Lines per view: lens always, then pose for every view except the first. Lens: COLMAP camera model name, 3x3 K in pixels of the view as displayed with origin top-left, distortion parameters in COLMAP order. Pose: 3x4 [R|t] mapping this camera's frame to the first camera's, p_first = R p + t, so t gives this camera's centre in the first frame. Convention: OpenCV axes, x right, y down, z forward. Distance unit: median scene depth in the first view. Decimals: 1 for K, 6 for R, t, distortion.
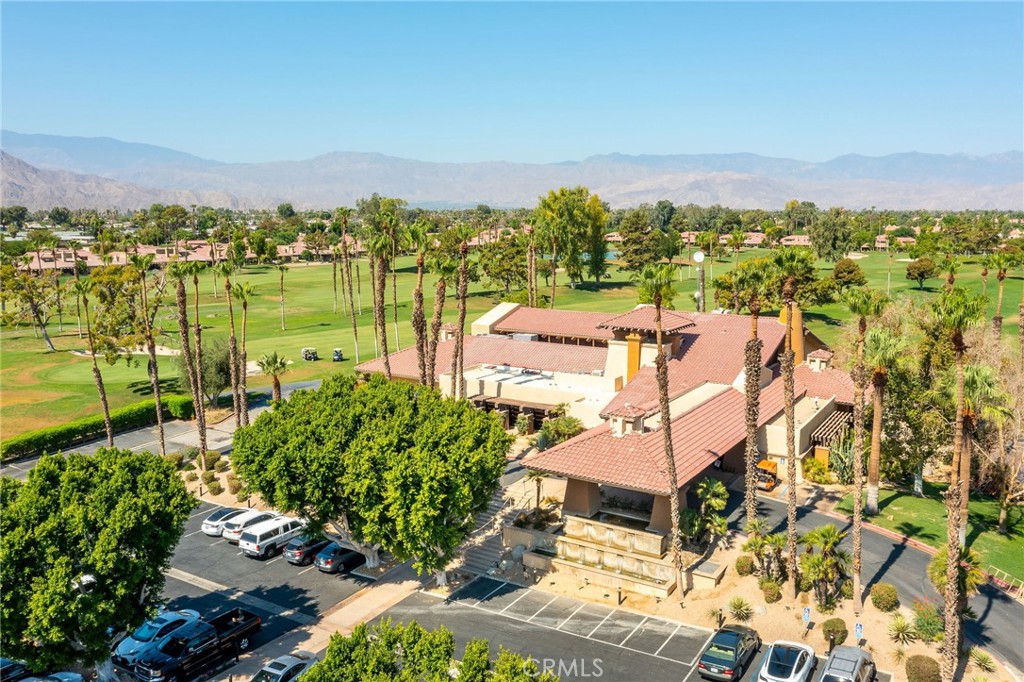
lens RADIAL K [[808.2, 0, 512.0], [0, 808.2, 341.0], [0, 0, 1]] dist [-0.015798, 0.001736]
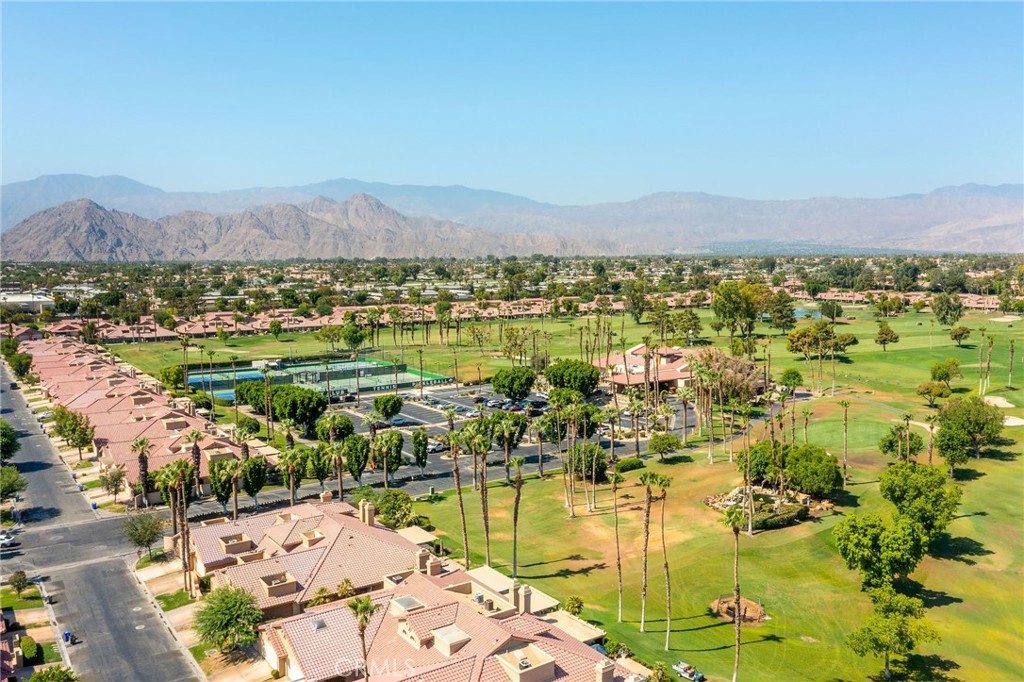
lens RADIAL K [[807.0, 0, 512.0], [0, 807.0, 341.0], [0, 0, 1]] dist [-0.012362, 0.004437]
pose [[0.924422, 0.036514, -0.379620, 0.121231], [-0.053742, 0.997945, -0.034880, 0.011831], [0.377567, 0.052646, 0.924485, -0.329641]]
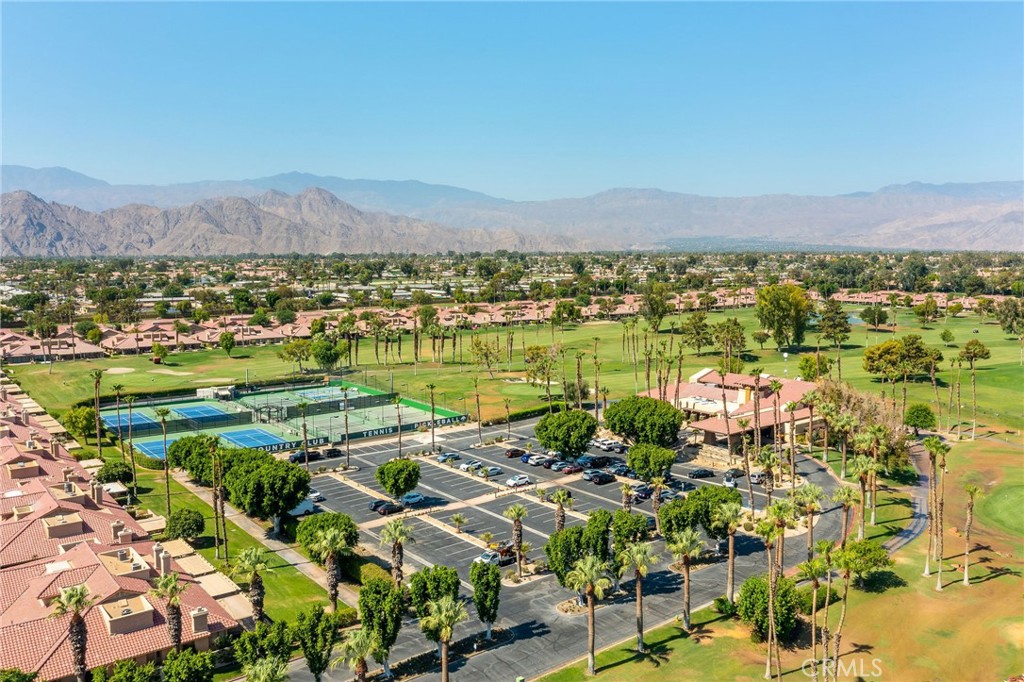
lens RADIAL K [[807.0, 0, 512.0], [0, 807.0, 341.0], [0, 0, 1]] dist [-0.012362, 0.004437]
pose [[0.944118, 0.035555, -0.327684, 0.038749], [-0.048836, 0.998282, -0.032389, -0.004835], [0.325970, 0.046582, 0.944232, -0.228750]]
